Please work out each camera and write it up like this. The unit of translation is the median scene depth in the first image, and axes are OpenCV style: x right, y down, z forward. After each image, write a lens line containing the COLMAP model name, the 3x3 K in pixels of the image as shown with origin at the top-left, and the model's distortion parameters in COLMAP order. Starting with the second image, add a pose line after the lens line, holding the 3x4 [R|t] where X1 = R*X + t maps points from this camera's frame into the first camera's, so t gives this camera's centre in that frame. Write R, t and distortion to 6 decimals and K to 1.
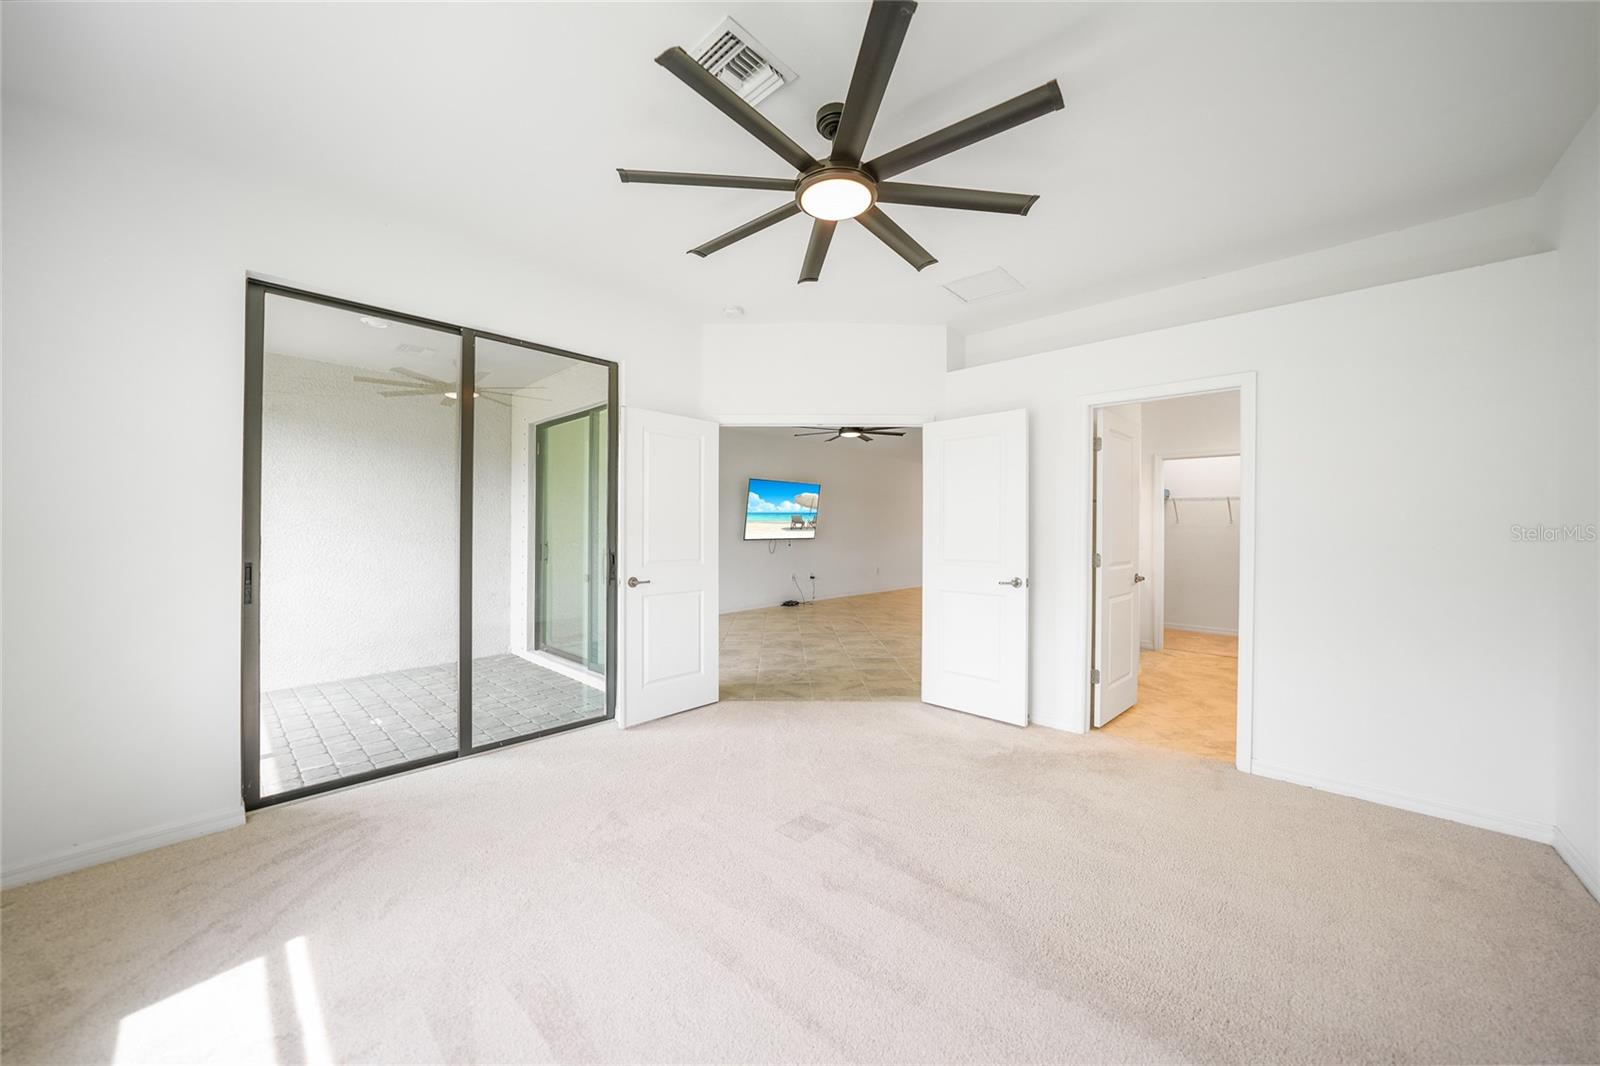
lens RADIAL K [[566.6, 0, 800.8], [0, 566.6, 535.9], [0, 0, 1]] dist [-0.030400, 0.007368]
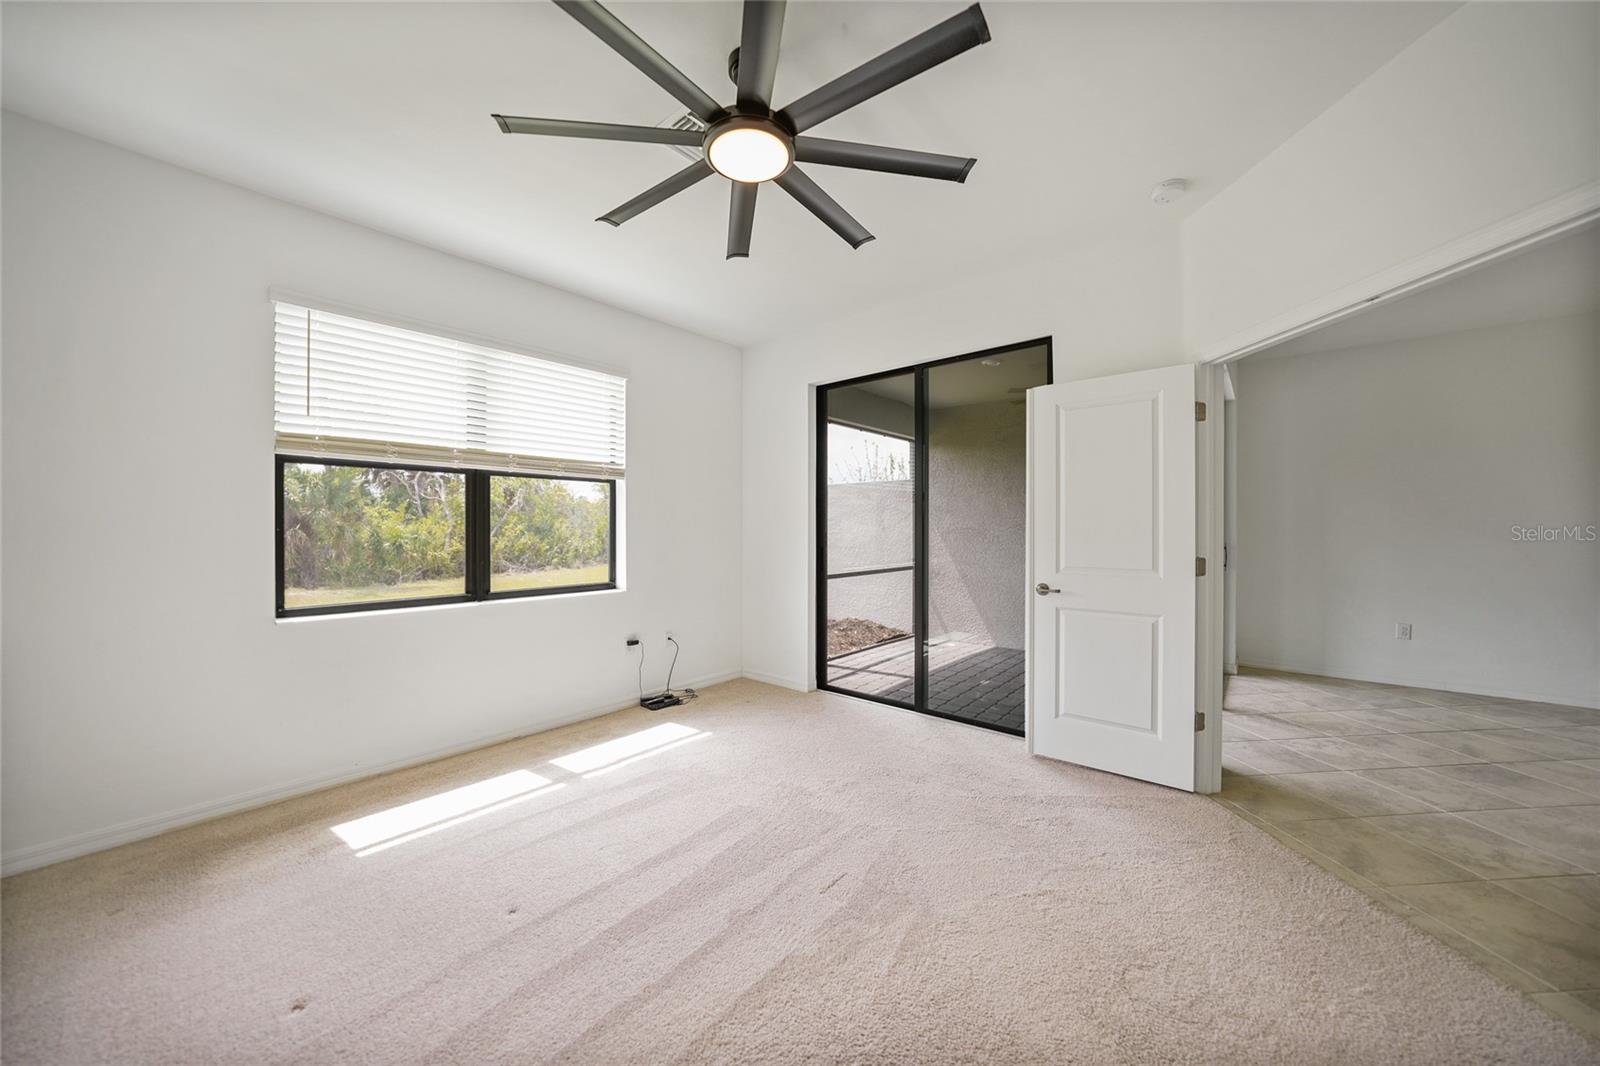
lens RADIAL K [[559.3, 0, 800.0], [0, 559.3, 533.0], [0, 0, 1]] dist [-0.008285, 0.000054]
pose [[0.039699, 0.004202, -0.999203, 0.244341], [-0.009447, 0.999948, 0.003829, -0.001832], [0.999167, 0.009288, 0.039737, 0.268976]]
